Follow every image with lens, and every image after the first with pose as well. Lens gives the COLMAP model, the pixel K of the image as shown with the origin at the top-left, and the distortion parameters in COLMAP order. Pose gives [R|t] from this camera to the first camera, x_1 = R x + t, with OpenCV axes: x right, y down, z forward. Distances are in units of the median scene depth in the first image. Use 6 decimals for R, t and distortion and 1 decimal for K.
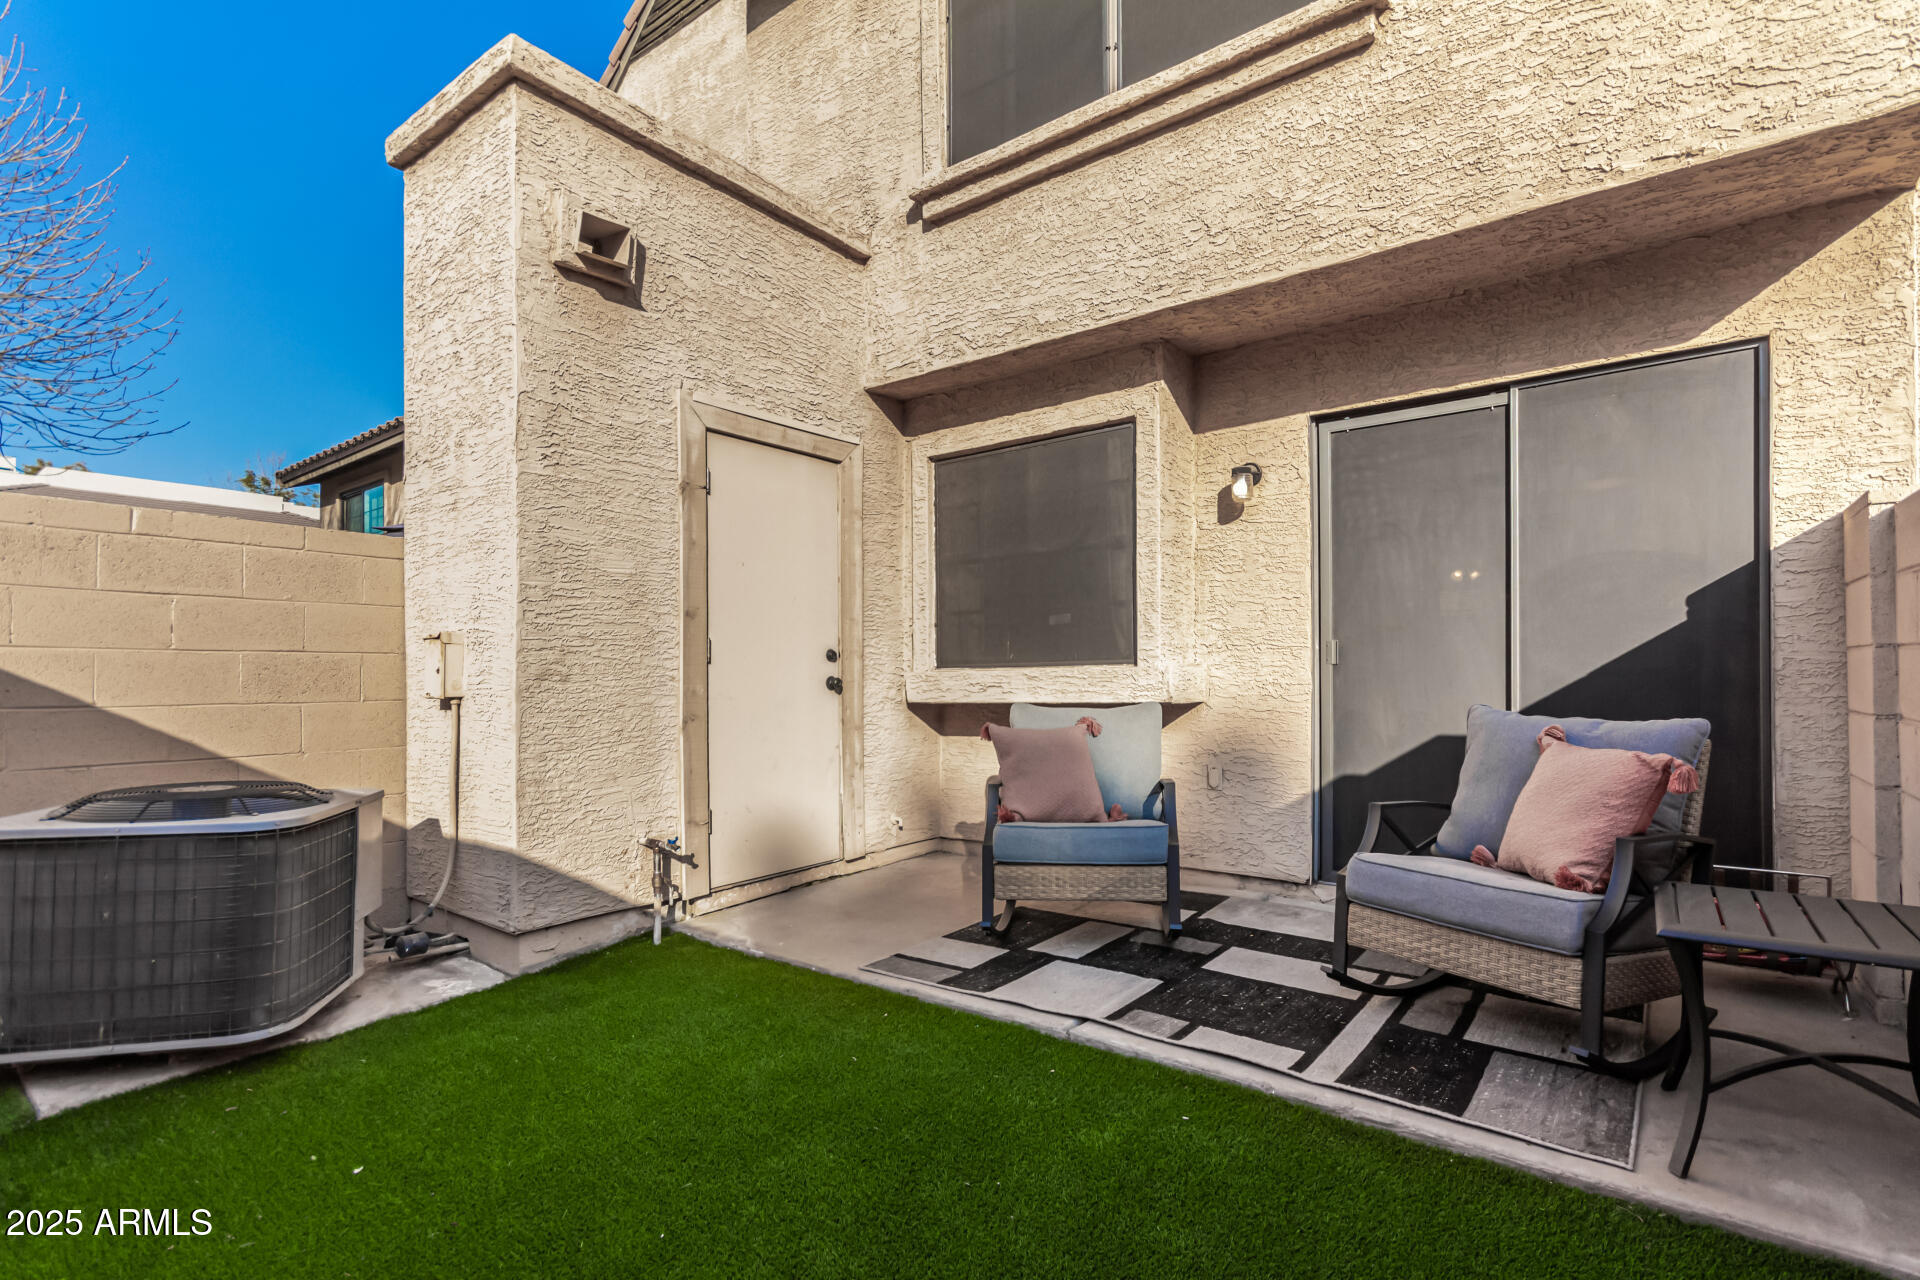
lens RADIAL K [[901.2, 0, 966.8], [0, 901.2, 671.5], [0, 0, 1]] dist [0.005751, -0.000135]
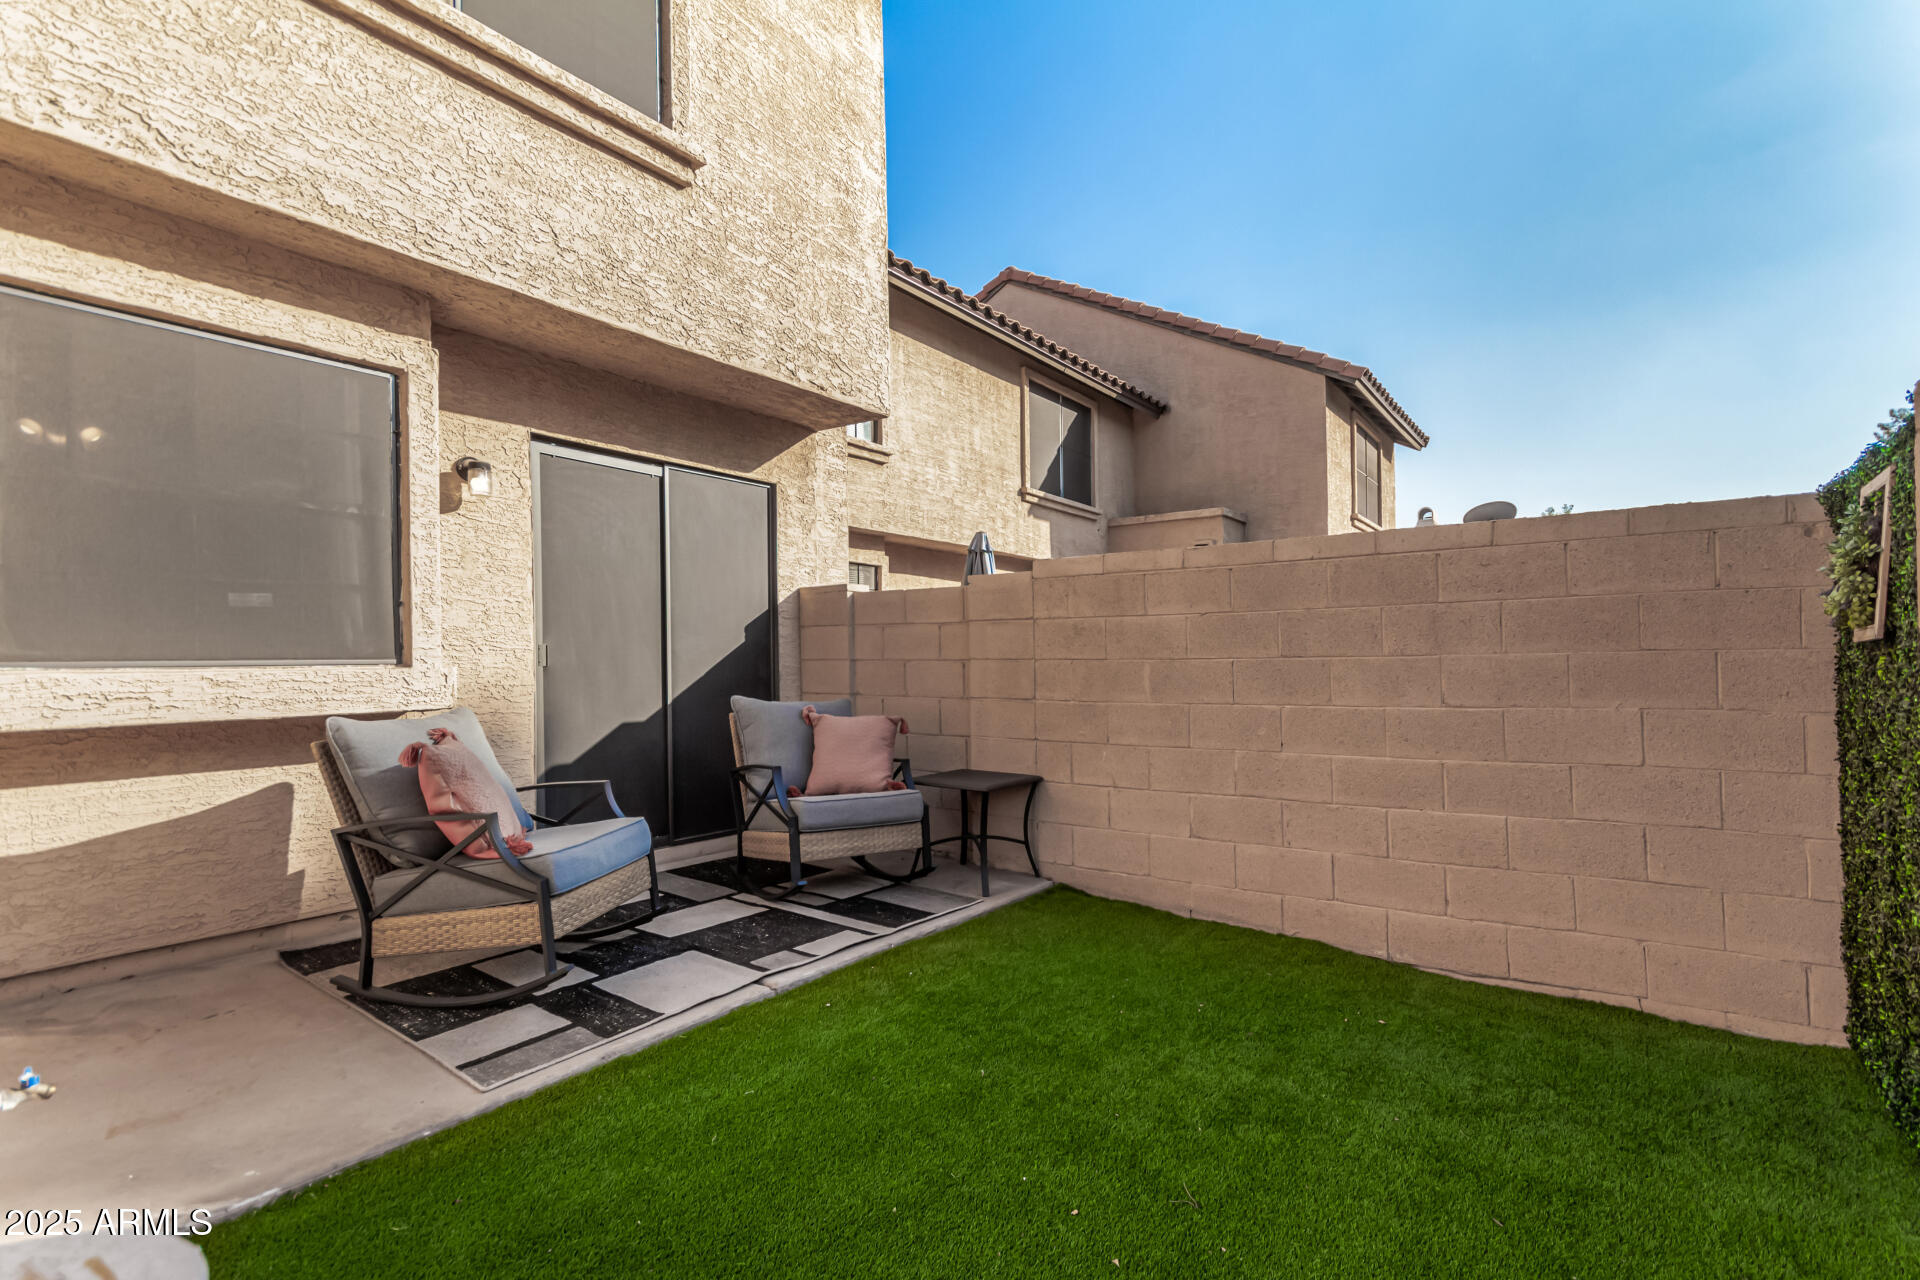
lens RADIAL K [[901.2, 0, 961.0], [0, 901.2, 650.4], [0, 0, 1]] dist [0.005751, -0.000135]
pose [[-0.020389, 0.021743, 0.999556, -0.821335], [-0.000696, 0.999763, -0.021762, -0.004458], [-0.999792, -0.001139, -0.020369, 0.617320]]
